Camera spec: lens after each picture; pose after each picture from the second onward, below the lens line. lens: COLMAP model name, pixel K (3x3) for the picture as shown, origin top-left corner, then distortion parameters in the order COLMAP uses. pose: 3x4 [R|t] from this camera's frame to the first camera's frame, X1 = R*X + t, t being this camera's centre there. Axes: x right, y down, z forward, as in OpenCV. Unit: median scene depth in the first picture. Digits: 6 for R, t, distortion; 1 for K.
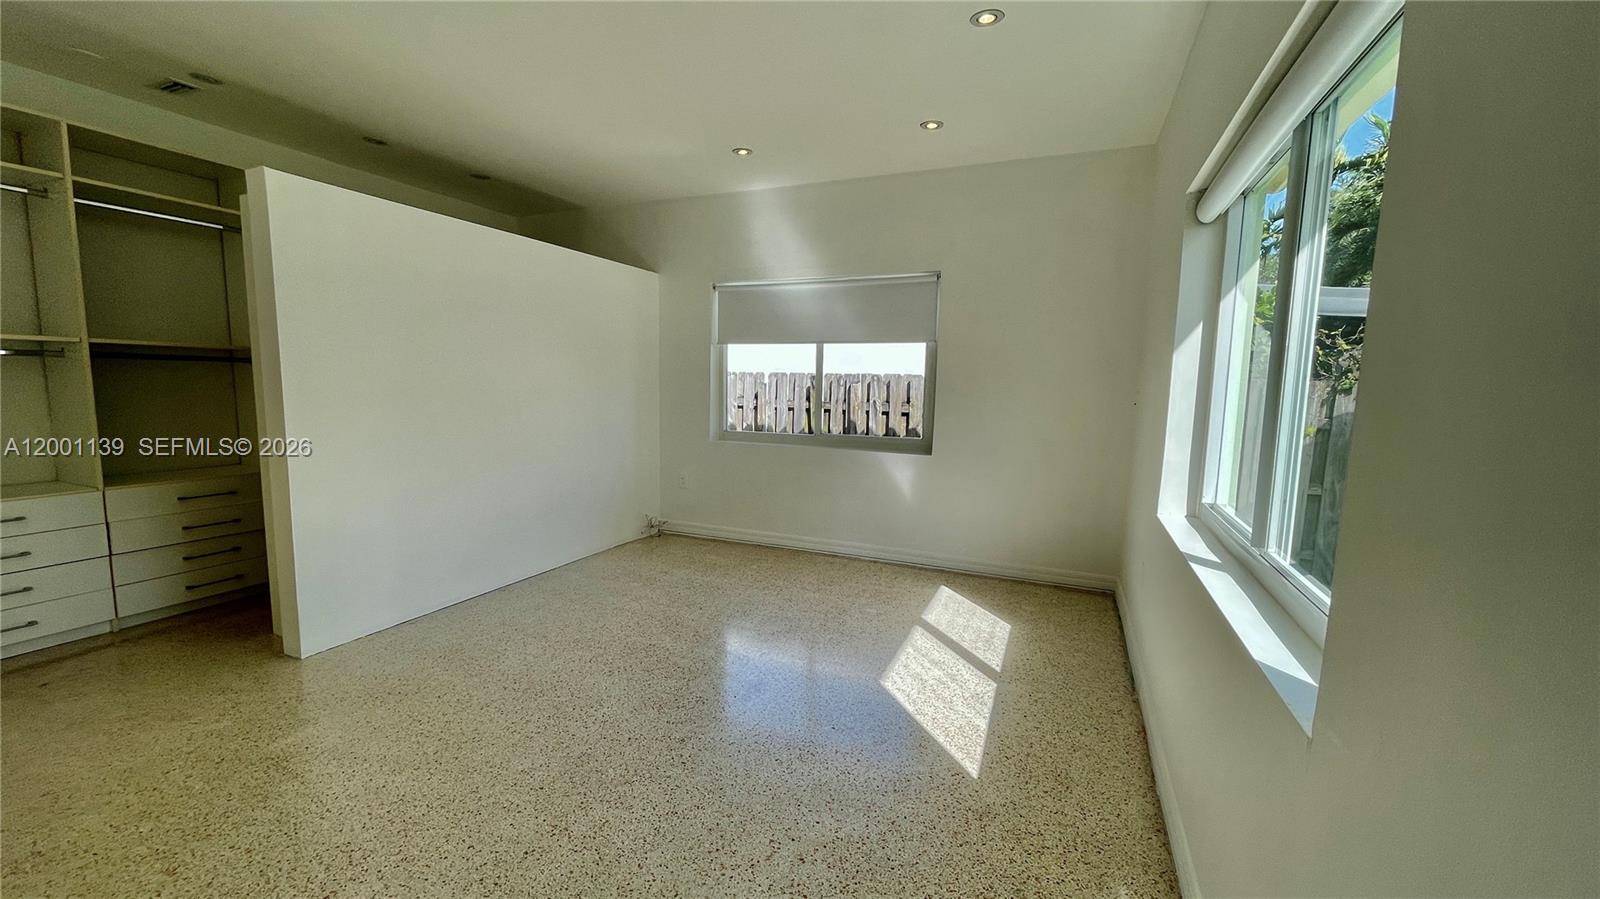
lens RADIAL K [[642.9, 0, 797.0], [0, 642.9, 457.1], [0, 0, 1]] dist [-0.003116, 0.000033]
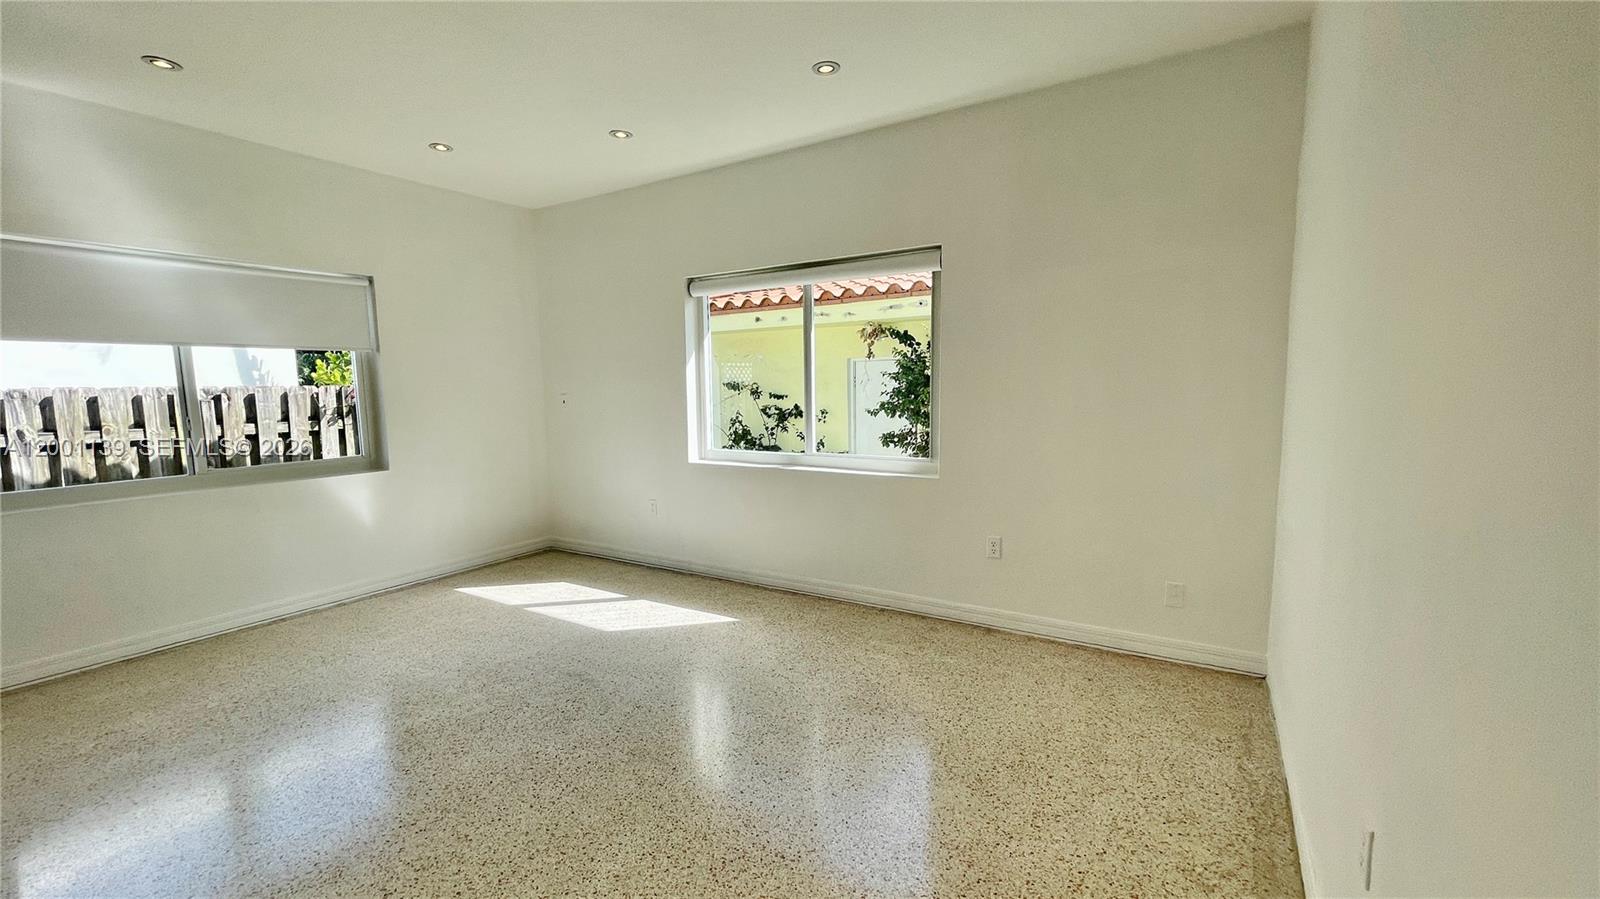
lens RADIAL K [[642.9, 0, 802.1], [0, 642.9, 446.0], [0, 0, 1]] dist [-0.003116, 0.000033]
pose [[0.142855, -0.119257, 0.982533, -0.627059], [0.139523, 0.985228, 0.099298, -0.045826], [-0.979860, 0.122900, 0.157384, 0.249834]]
